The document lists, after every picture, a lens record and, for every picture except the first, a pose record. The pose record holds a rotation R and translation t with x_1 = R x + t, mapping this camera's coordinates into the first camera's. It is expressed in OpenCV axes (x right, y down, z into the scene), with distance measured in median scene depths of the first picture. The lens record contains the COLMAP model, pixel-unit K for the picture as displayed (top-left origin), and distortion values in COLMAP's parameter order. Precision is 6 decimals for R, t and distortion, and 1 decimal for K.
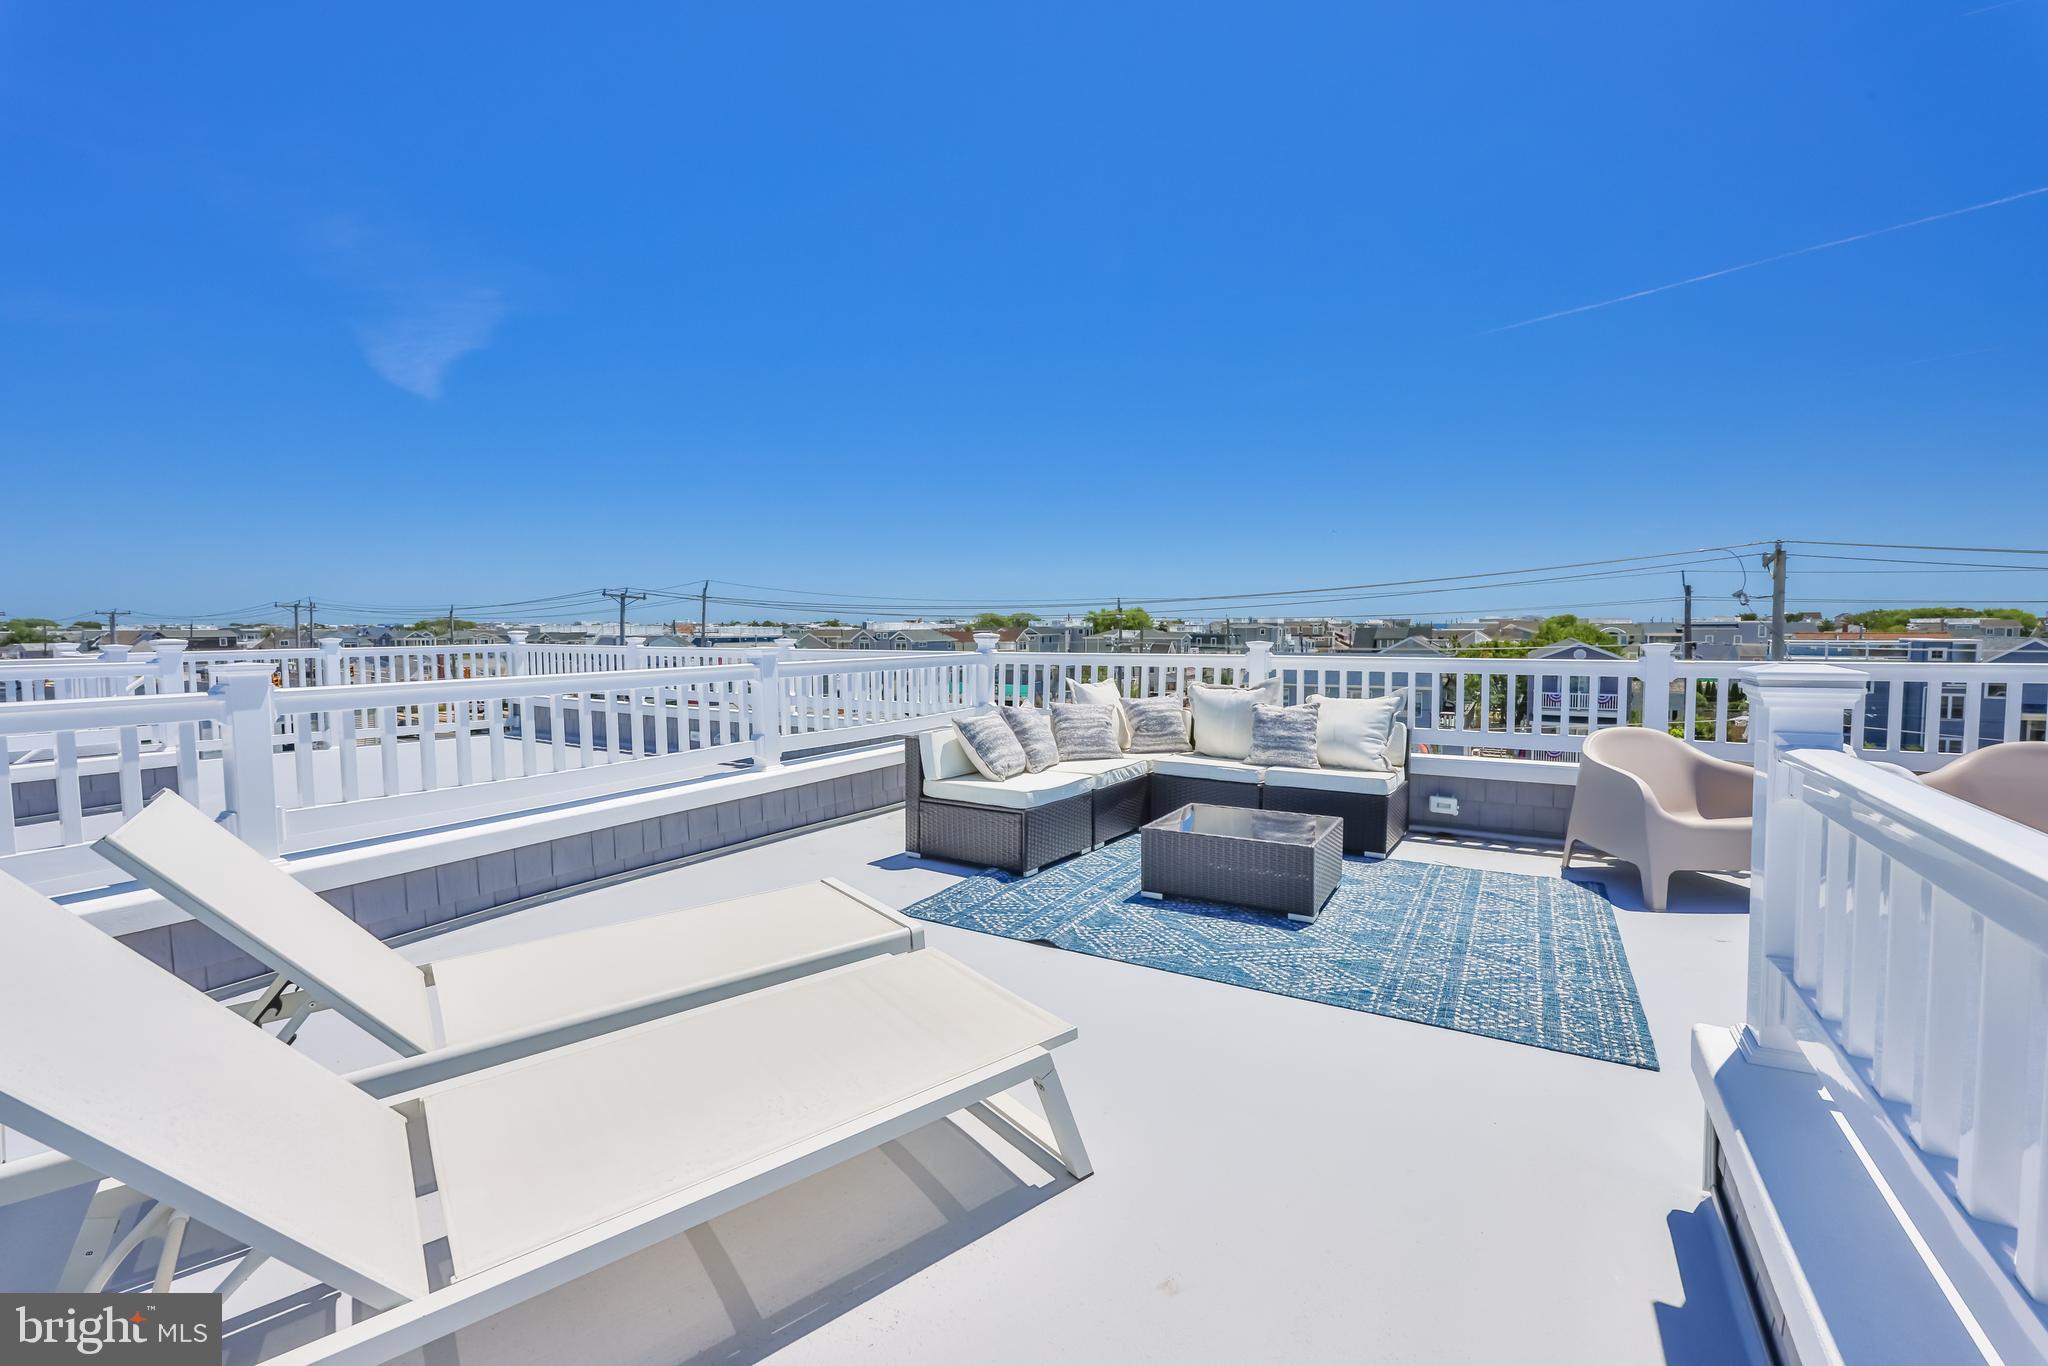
lens RADIAL K [[849.6, 0, 1024.0], [0, 849.6, 683.0], [0, 0, 1]] dist [0.000214, 0.000175]
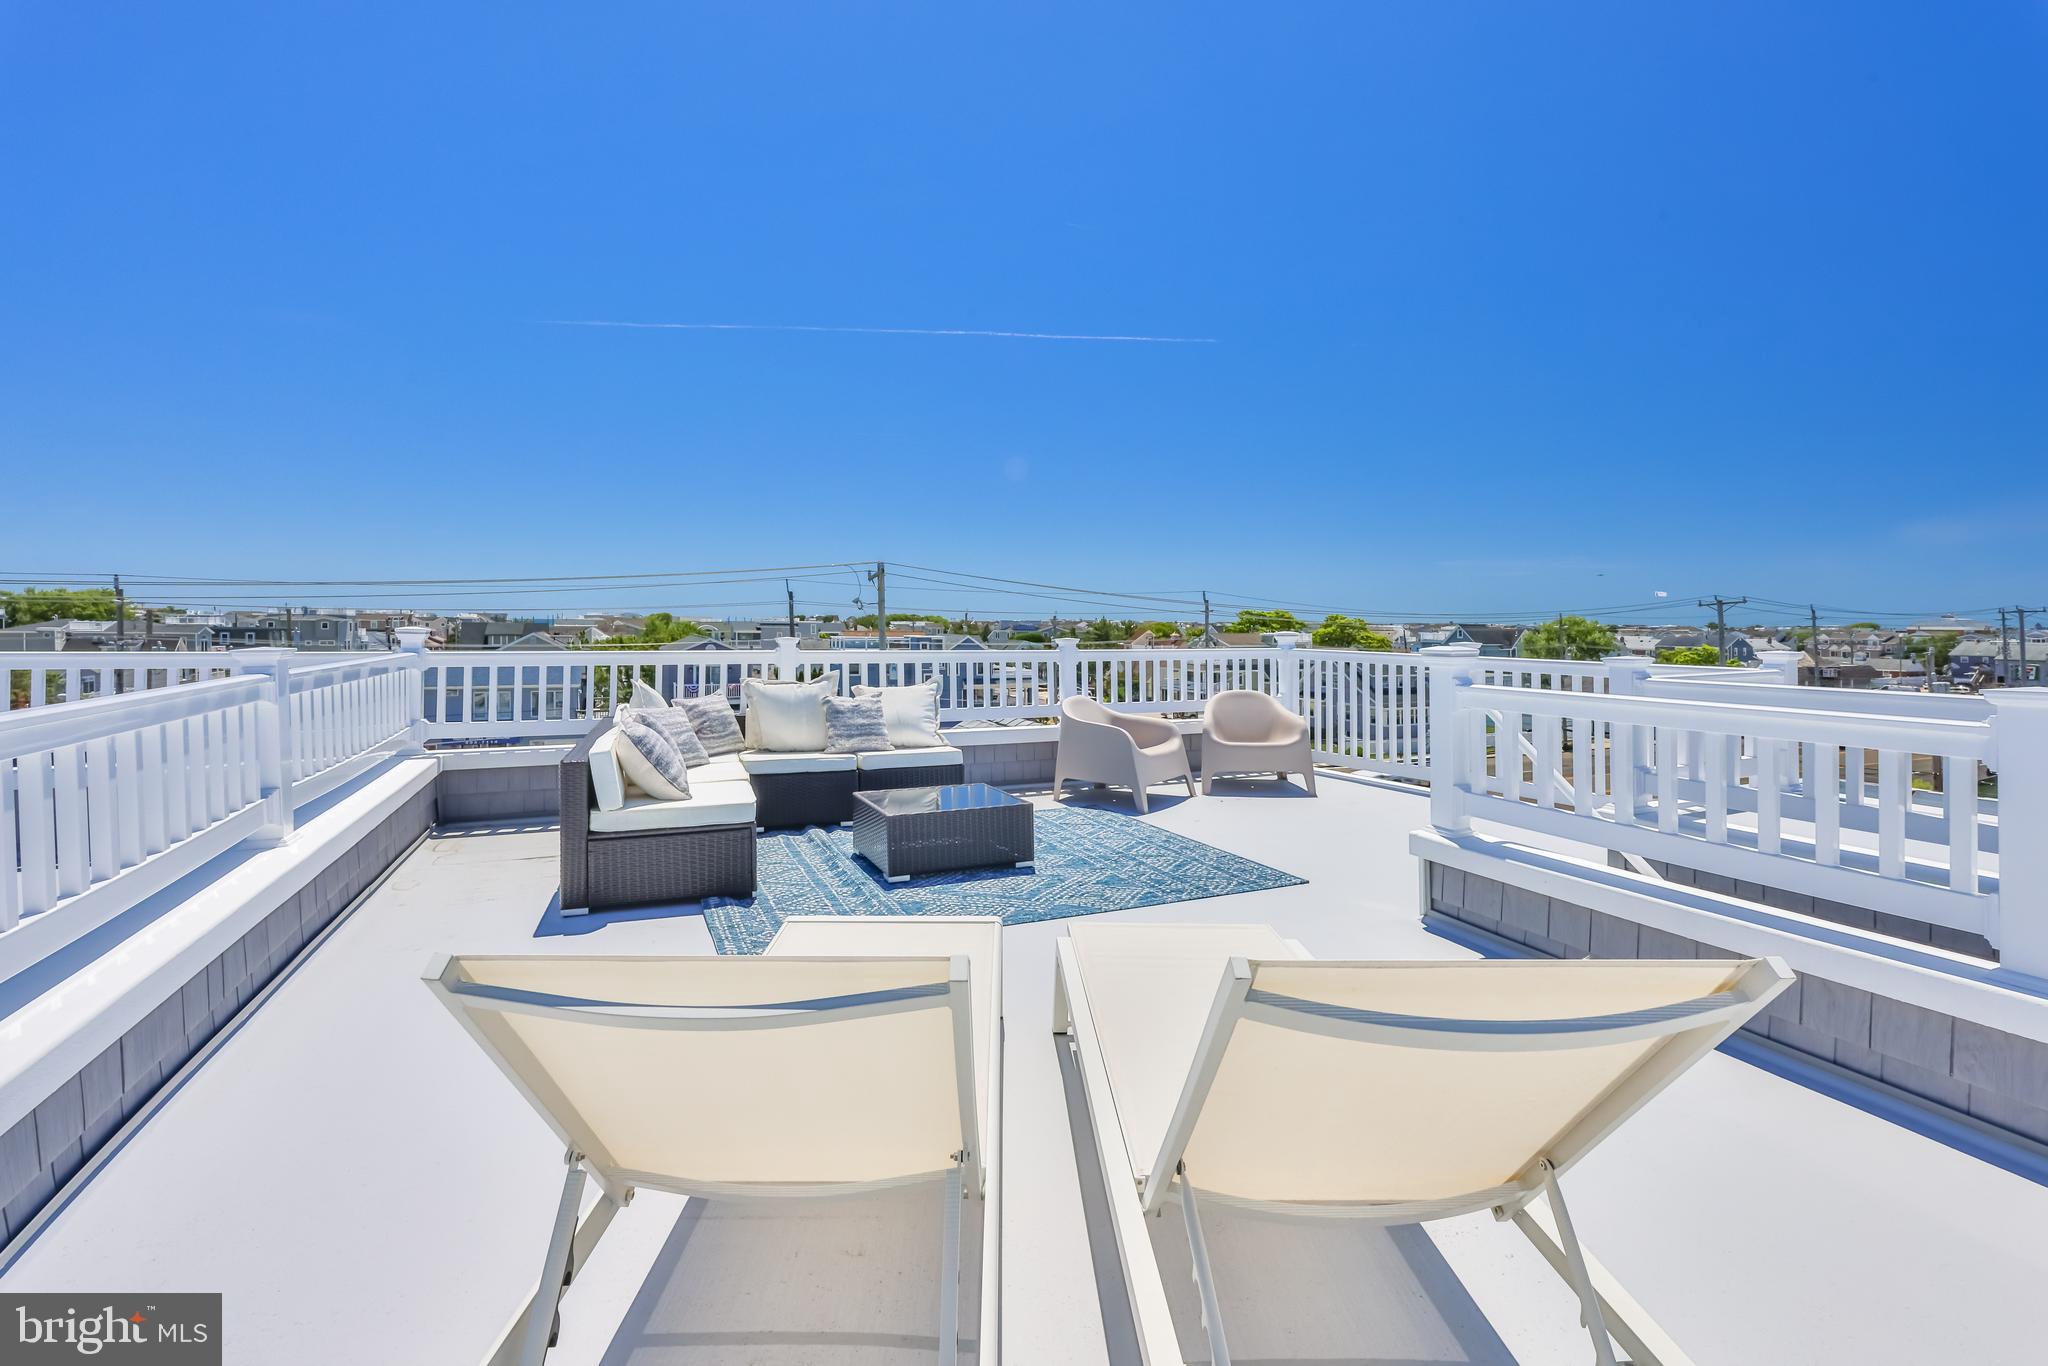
lens RADIAL K [[891.7, 0, 947.1], [0, 891.7, 665.7], [0, 0, 1]] dist [-0.003922, -0.000274]
pose [[0.608302, -0.025232, 0.793304, -0.540775], [0.038664, 0.999250, 0.002136, -0.011129], [-0.792763, 0.029373, 0.608822, 0.216526]]
